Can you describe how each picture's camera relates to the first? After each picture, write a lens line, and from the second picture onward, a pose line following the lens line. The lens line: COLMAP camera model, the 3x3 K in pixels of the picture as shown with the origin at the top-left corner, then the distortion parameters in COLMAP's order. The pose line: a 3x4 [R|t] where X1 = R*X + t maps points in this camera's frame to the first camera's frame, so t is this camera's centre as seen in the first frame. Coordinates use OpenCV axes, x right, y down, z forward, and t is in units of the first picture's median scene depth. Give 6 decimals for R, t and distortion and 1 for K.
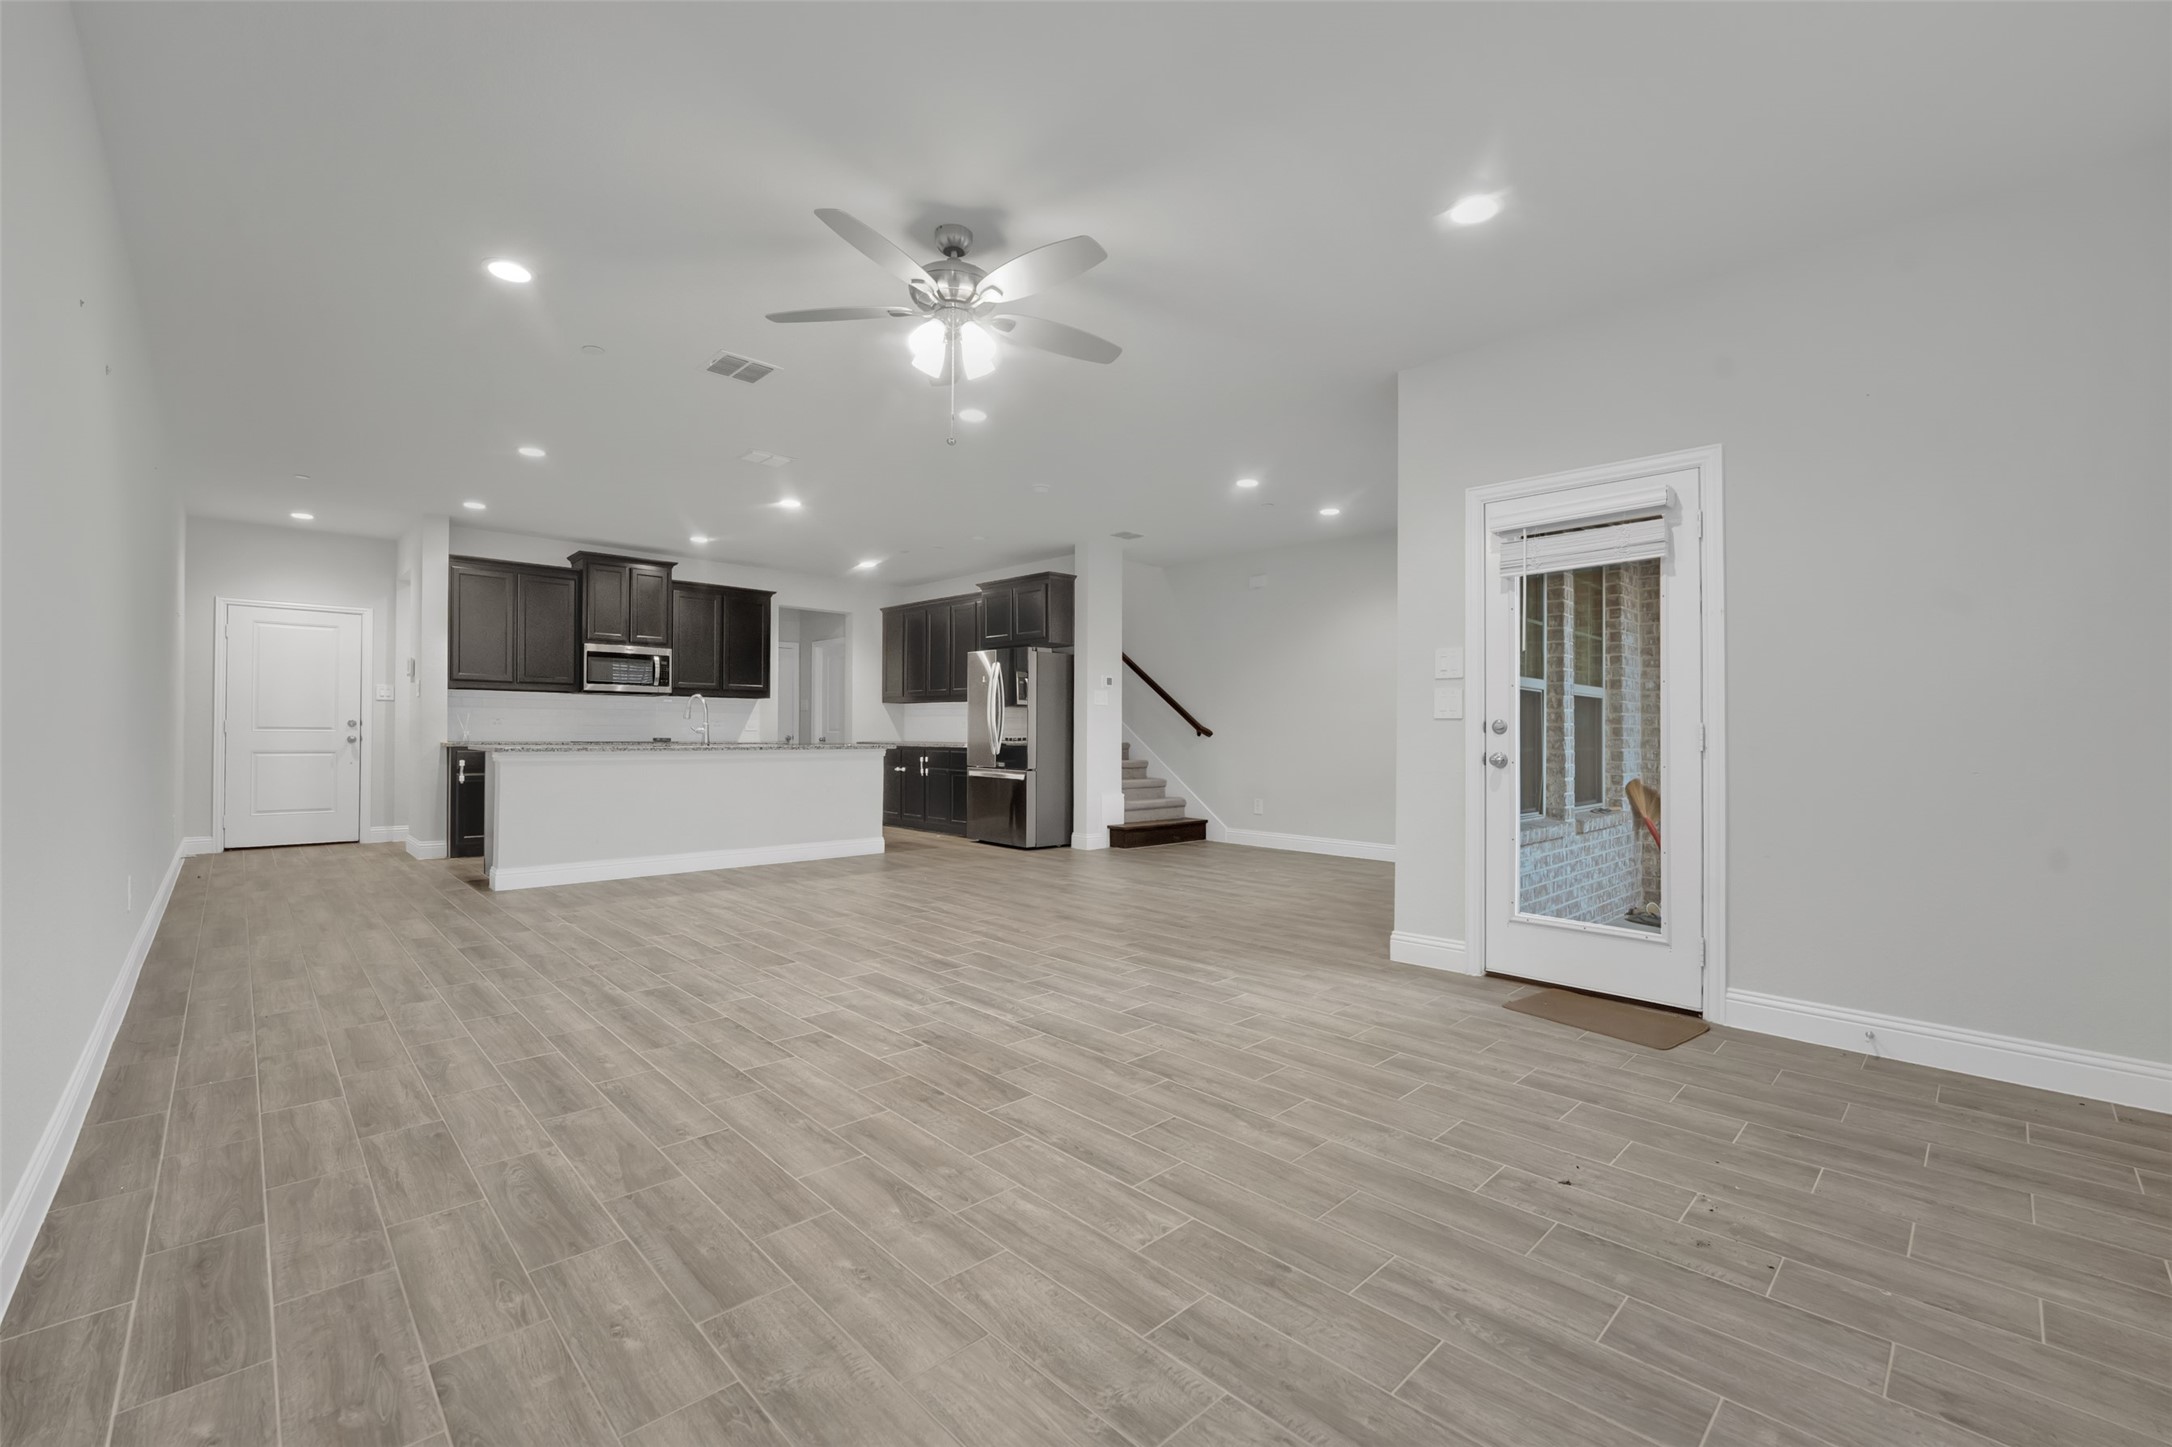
lens RADIAL K [[919.8, 0, 1068.5], [0, 919.8, 720.3], [0, 0, 1]] dist [0.022330, -0.022736]
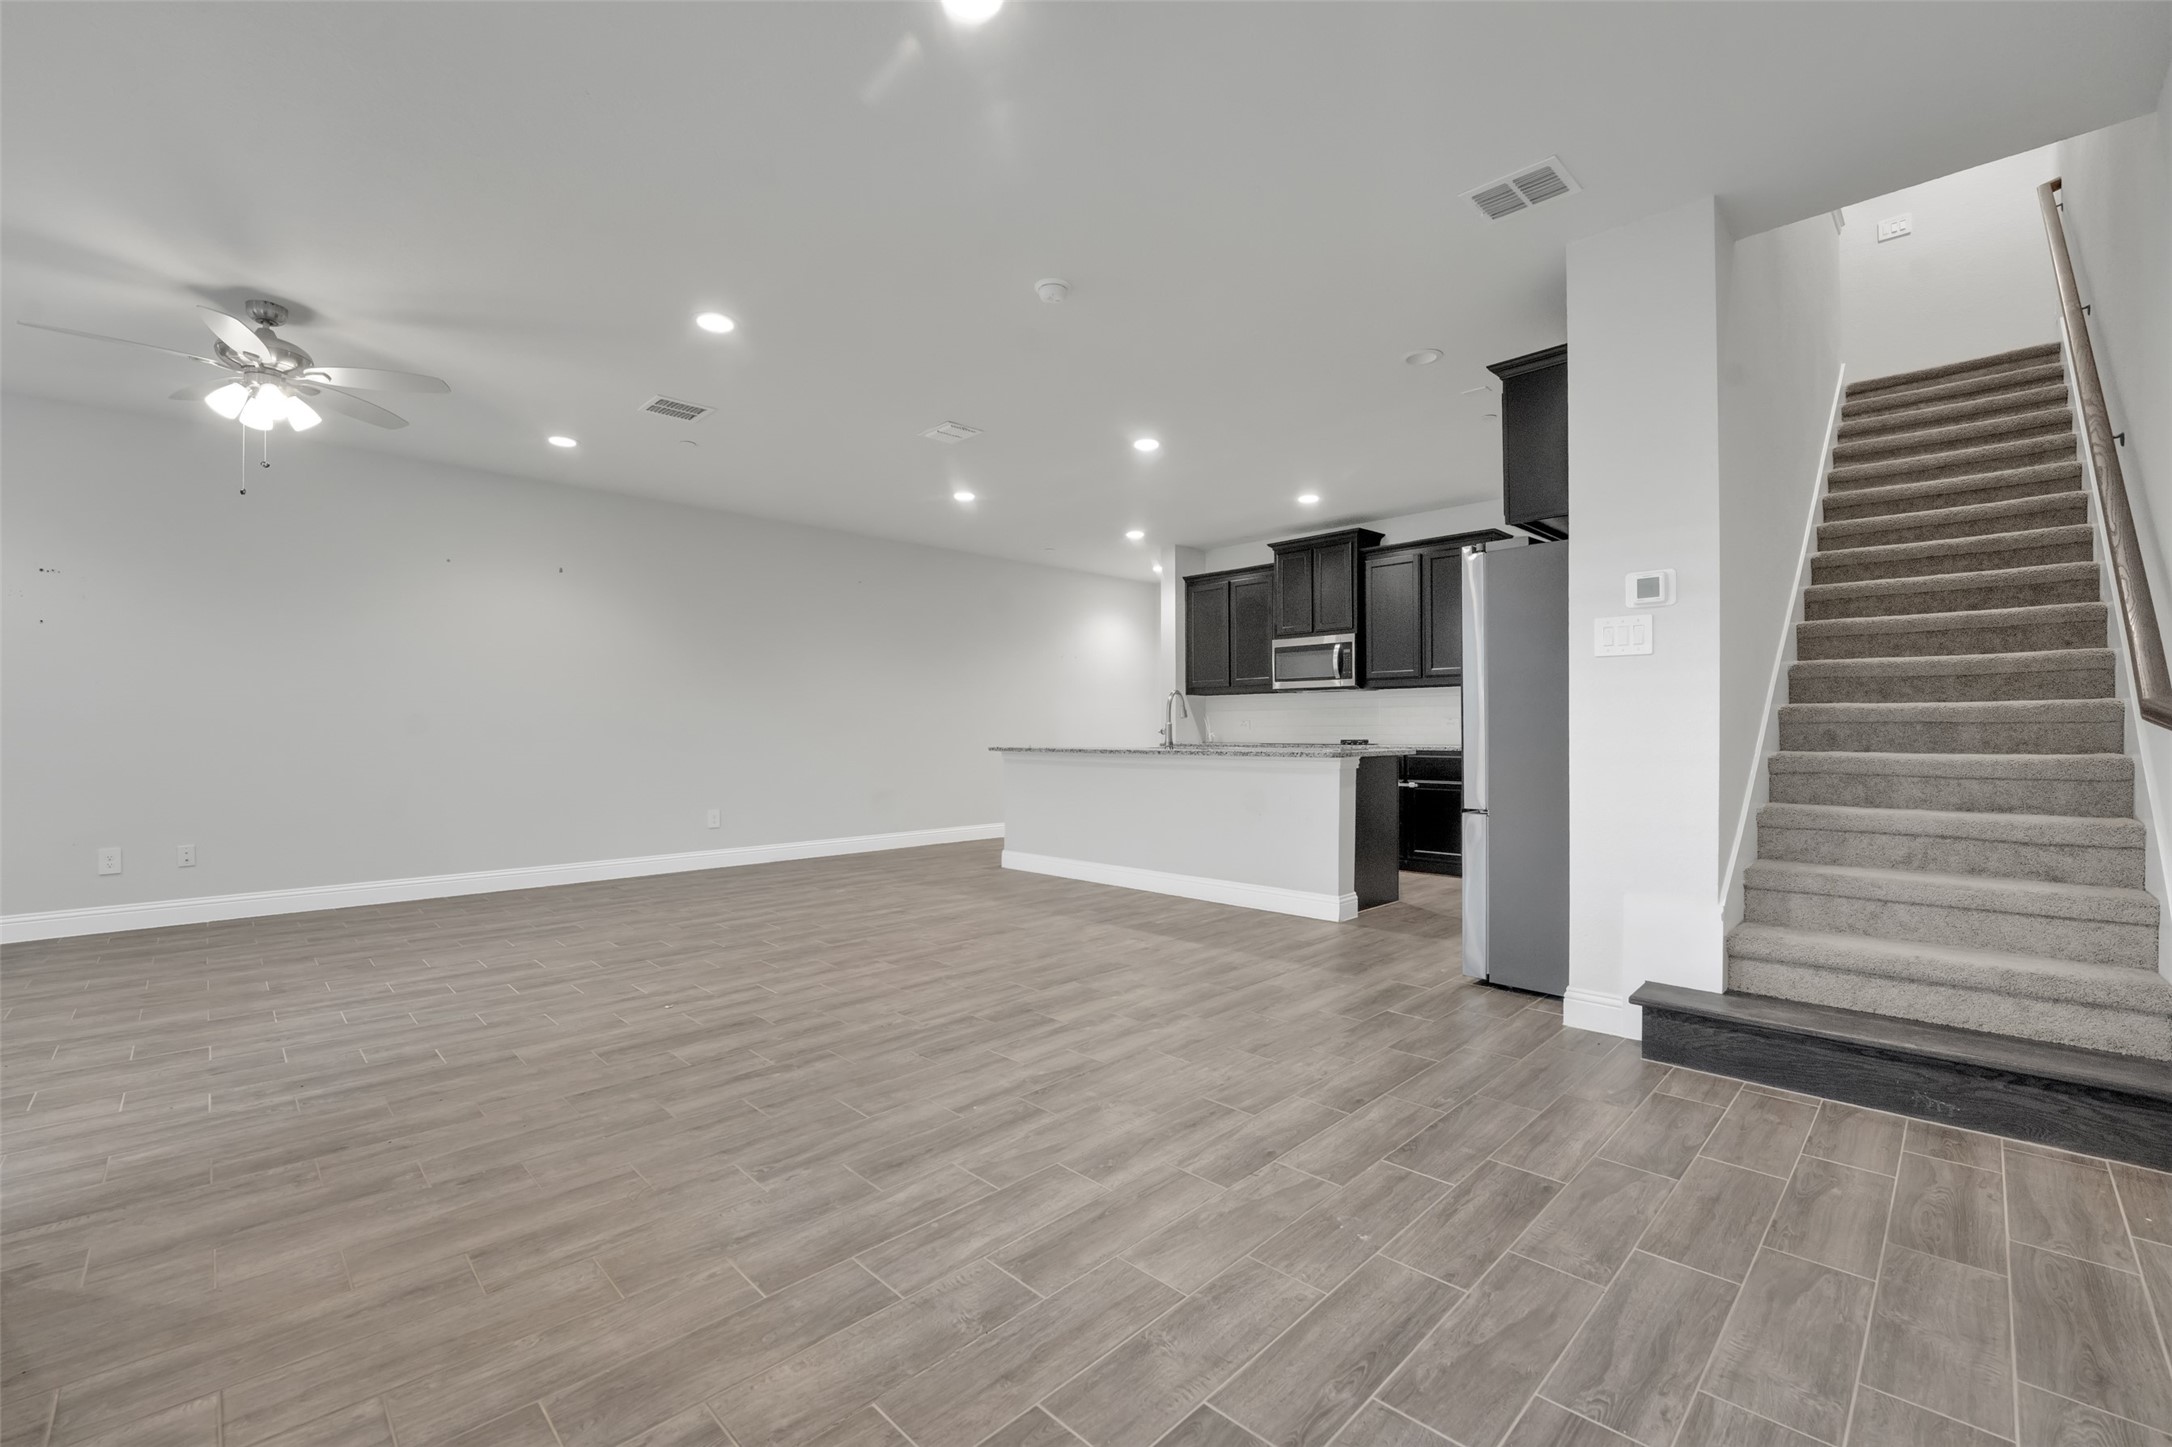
lens RADIAL K [[906.1, 0, 1086.0], [0, 906.1, 723.5], [0, 0, 1]] dist [-0.040650, 0.007521]
pose [[0.037933, -0.015609, -0.999158, 0.392575], [0.015817, 0.999762, -0.015018, 0.013494], [0.999155, -0.015234, 0.038171, 0.766273]]
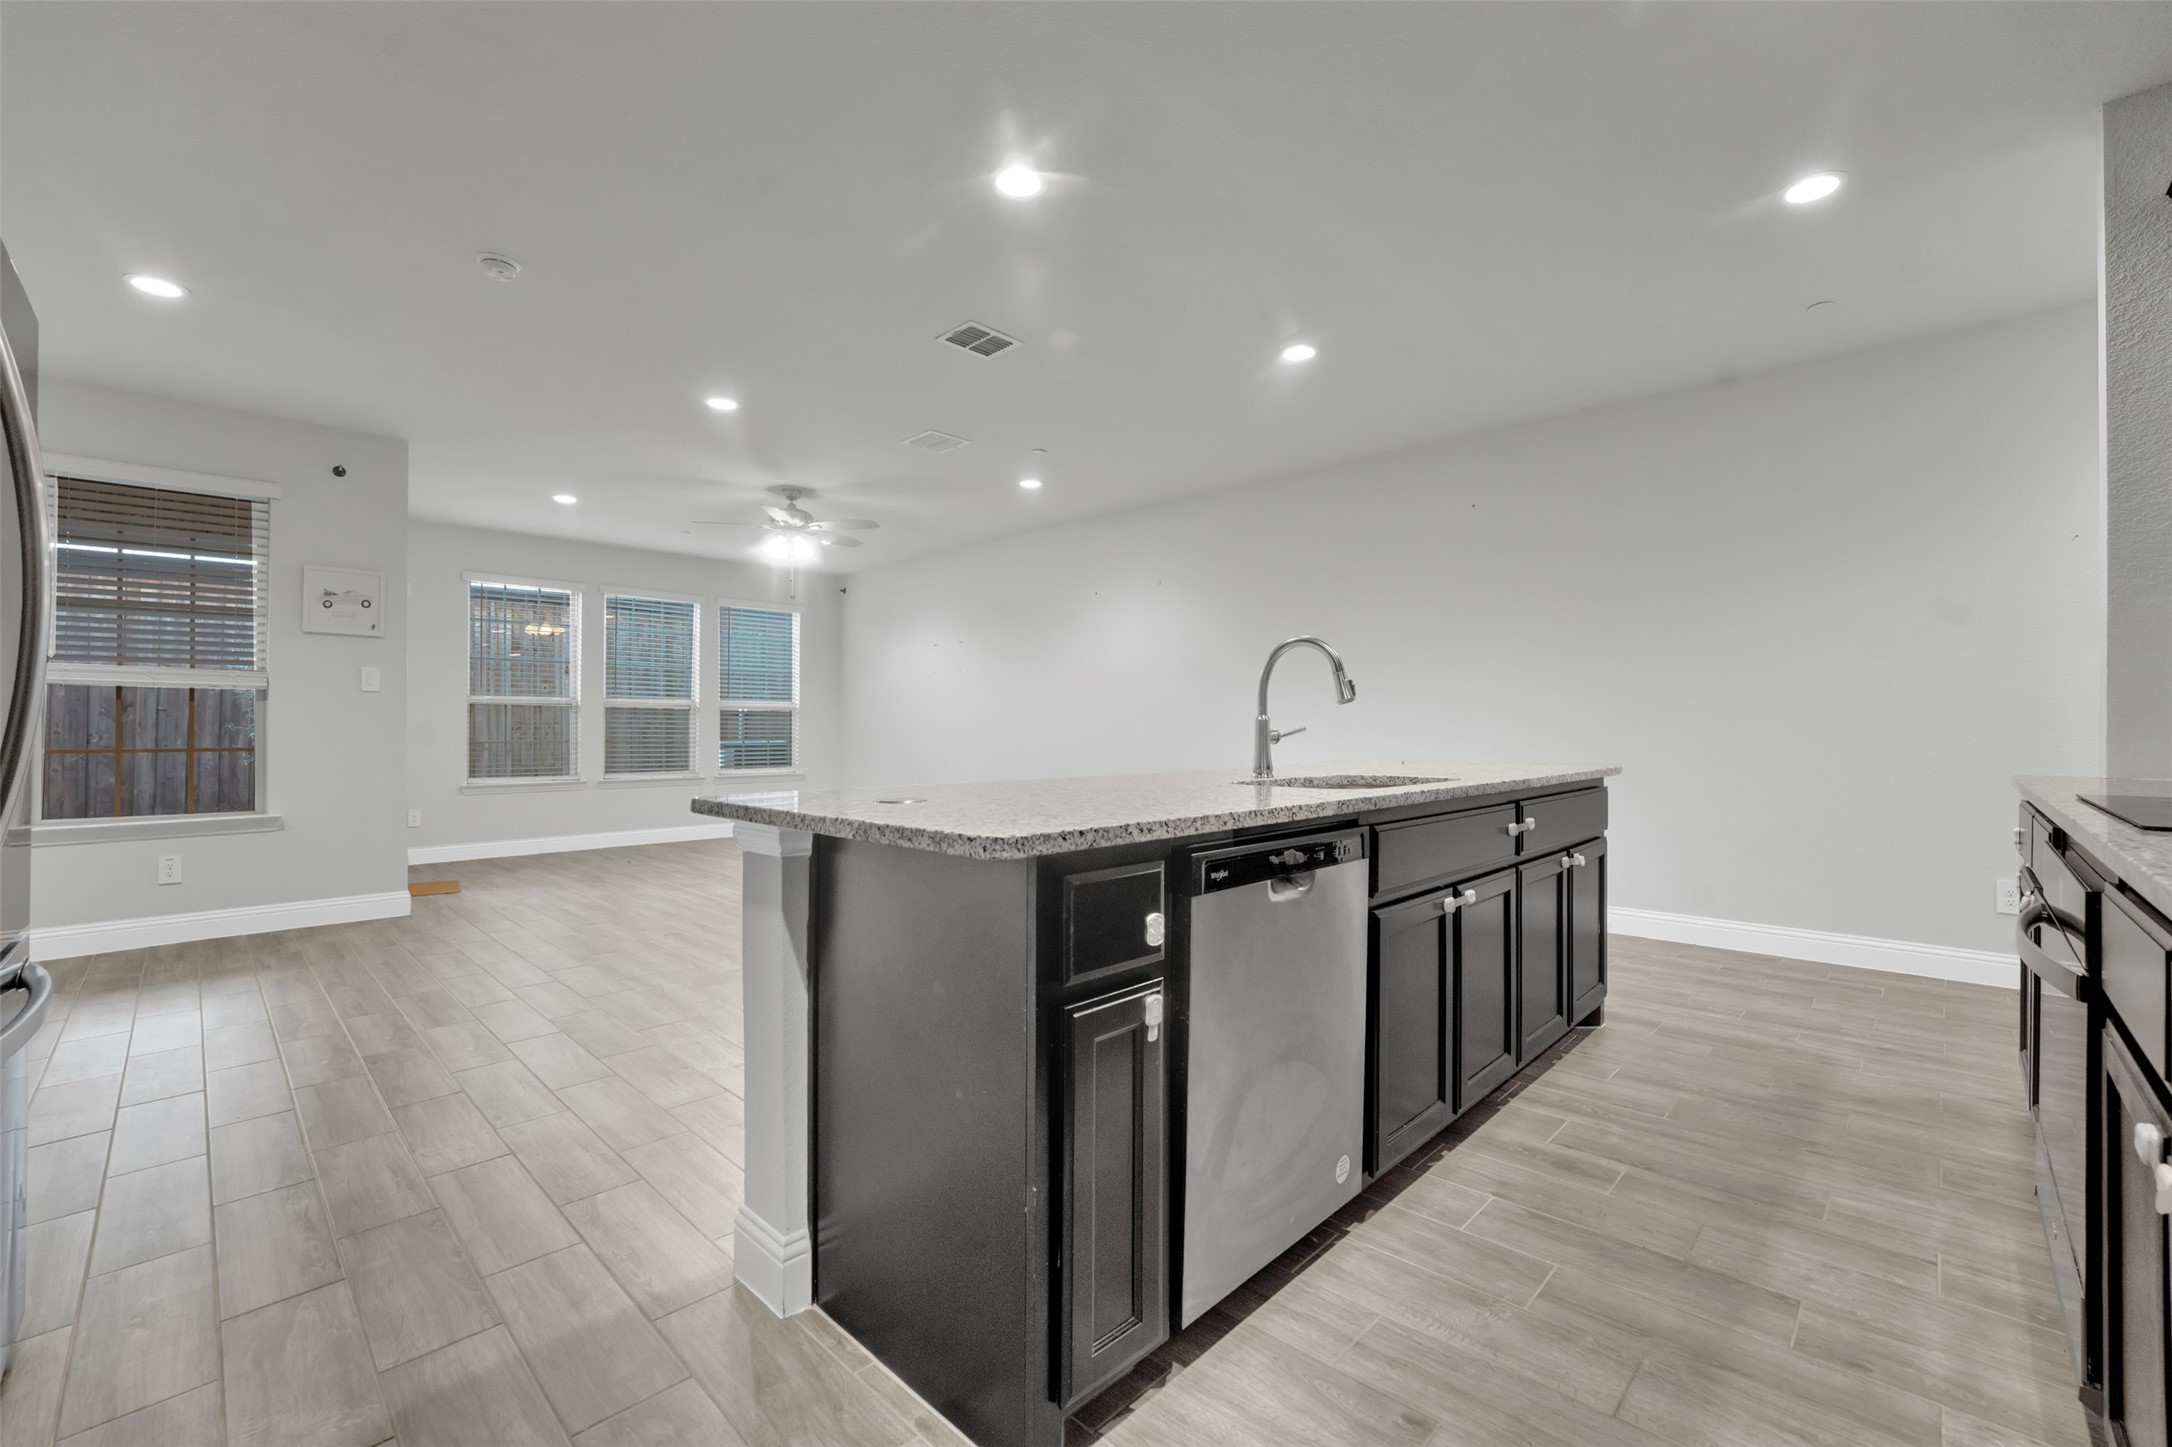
lens RADIAL K [[894.7, 0, 1094.7], [0, 894.7, 733.7], [0, 0, 1]] dist [-0.030056, 0.007391]
pose [[-0.997925, -0.000473, -0.064385, -0.260660], [-0.000045, 0.999978, -0.006658, 0.010774], [0.064386, -0.006641, -0.997903, 1.164936]]
